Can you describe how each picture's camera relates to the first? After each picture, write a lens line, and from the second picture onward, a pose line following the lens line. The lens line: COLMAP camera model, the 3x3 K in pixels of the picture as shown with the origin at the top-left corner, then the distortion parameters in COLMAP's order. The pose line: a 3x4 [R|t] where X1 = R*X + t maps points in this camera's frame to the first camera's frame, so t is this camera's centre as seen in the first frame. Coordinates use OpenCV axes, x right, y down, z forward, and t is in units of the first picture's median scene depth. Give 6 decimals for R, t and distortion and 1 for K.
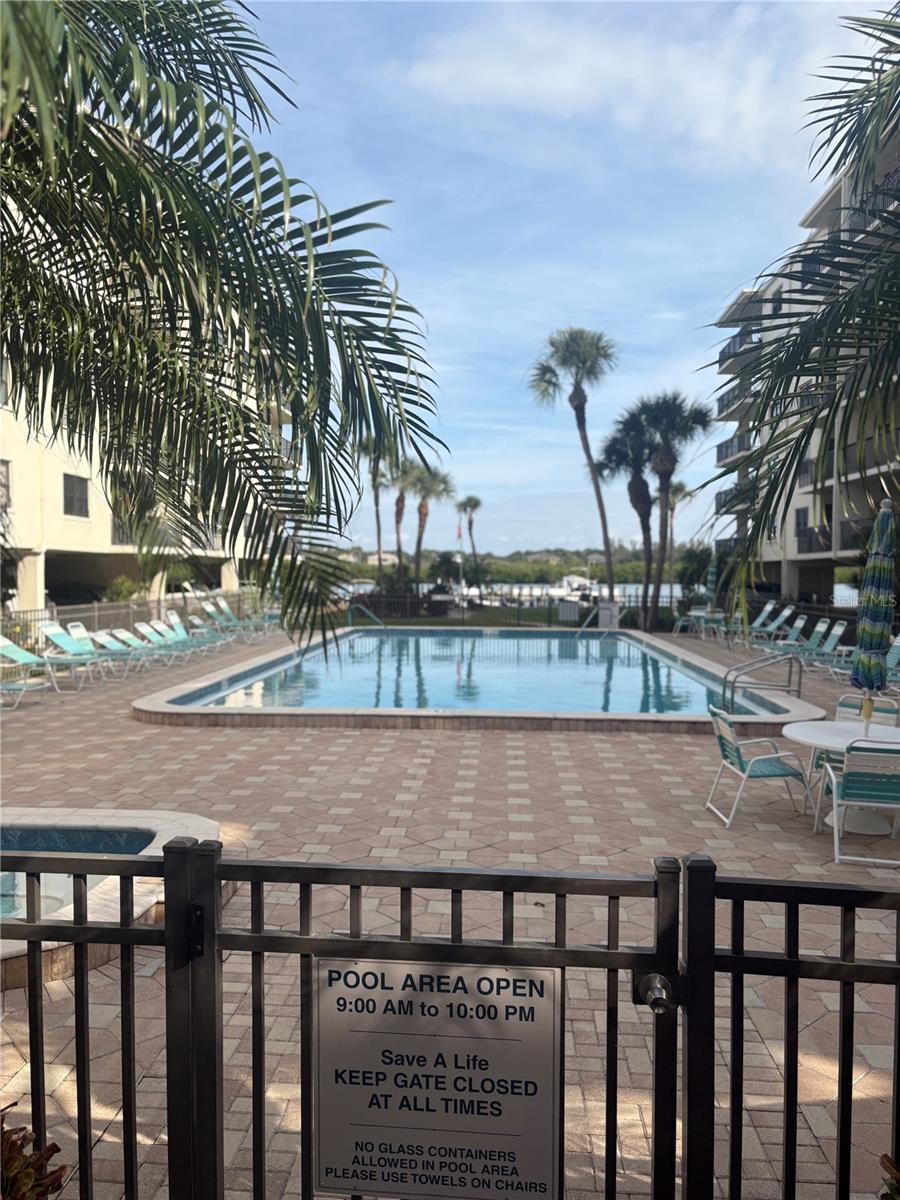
lens RADIAL K [[905.3, 0, 449.6], [0, 905.3, 599.3], [0, 0, 1]] dist [0.001674, -0.003669]
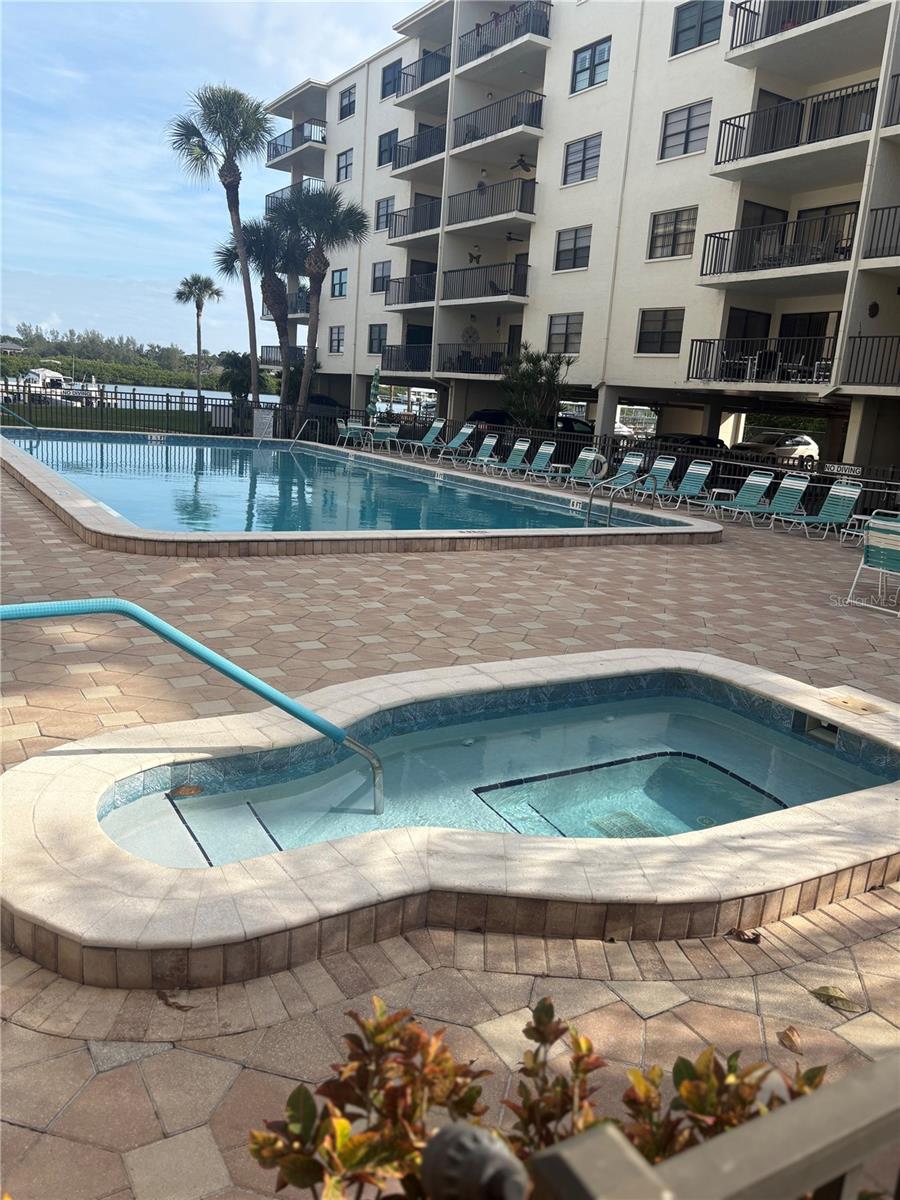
lens RADIAL K [[905.3, 0, 448.6], [0, 905.3, 601.9], [0, 0, 1]] dist [0.001674, -0.003669]
pose [[0.795755, -0.074191, 0.601058, -0.252921], [-0.056433, 0.979066, 0.195563, 0.003783], [-0.602984, -0.189539, 0.774910, 0.098572]]
